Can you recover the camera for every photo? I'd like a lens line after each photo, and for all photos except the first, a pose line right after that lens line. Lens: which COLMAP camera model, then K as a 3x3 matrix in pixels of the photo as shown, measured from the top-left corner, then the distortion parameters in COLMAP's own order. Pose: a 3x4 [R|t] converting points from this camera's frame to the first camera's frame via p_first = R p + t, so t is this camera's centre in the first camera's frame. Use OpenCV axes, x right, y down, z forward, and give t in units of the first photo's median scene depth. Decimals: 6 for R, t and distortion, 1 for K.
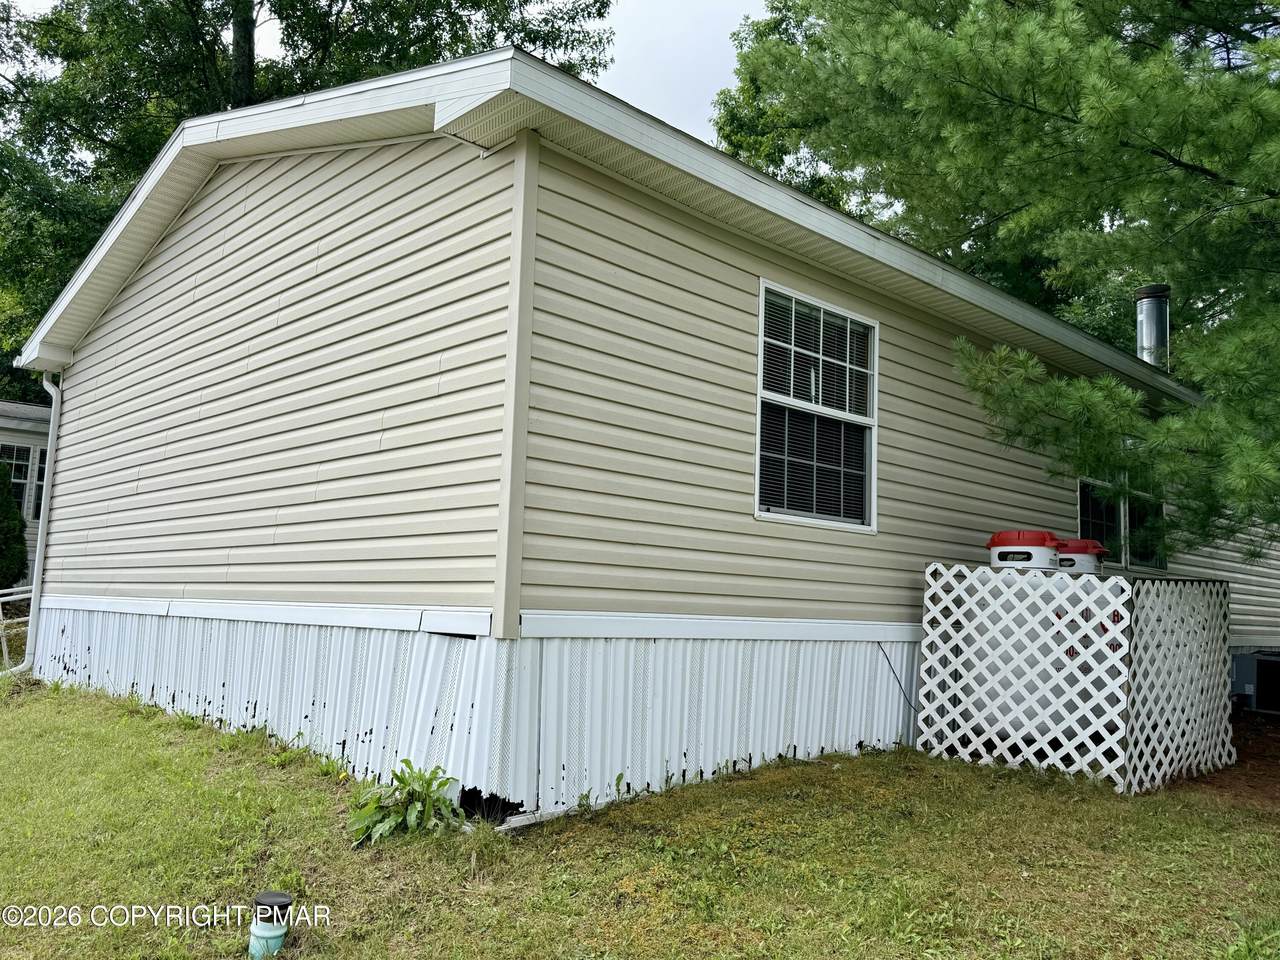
lens RADIAL K [[1001.6, 0, 640.0], [0, 1001.6, 480.0], [0, 0, 1]] dist [0.104572, -0.160927]
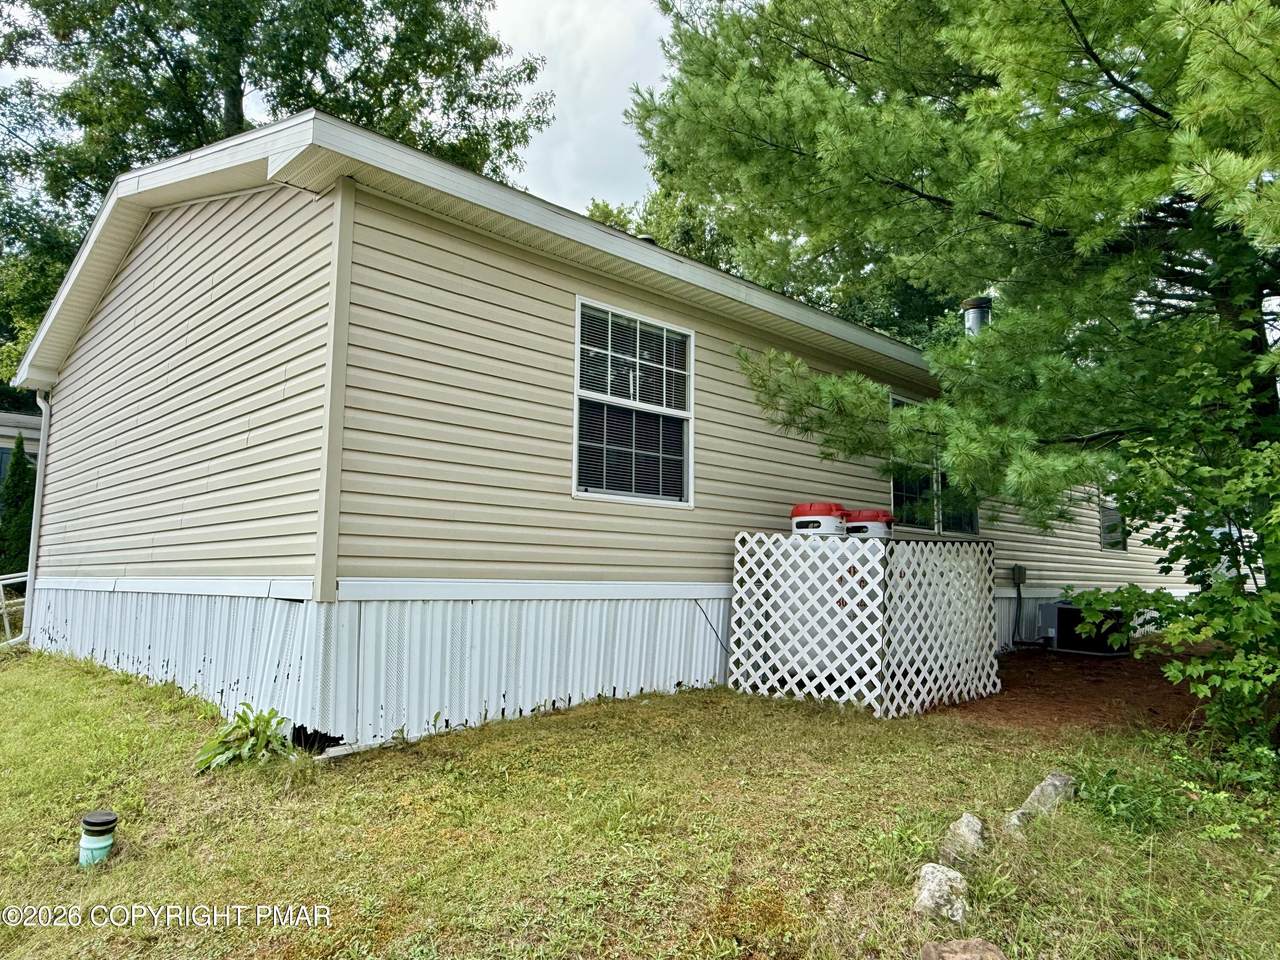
lens RADIAL K [[858.9, 0, 640.0], [0, 858.9, 480.0], [0, 0, 1]] dist [0.000496, -0.000708]
pose [[0.999717, -0.023193, 0.005264, 0.179409], [0.023152, 0.999703, 0.007566, 0.010958], [-0.005438, -0.007442, 0.999958, -0.014763]]
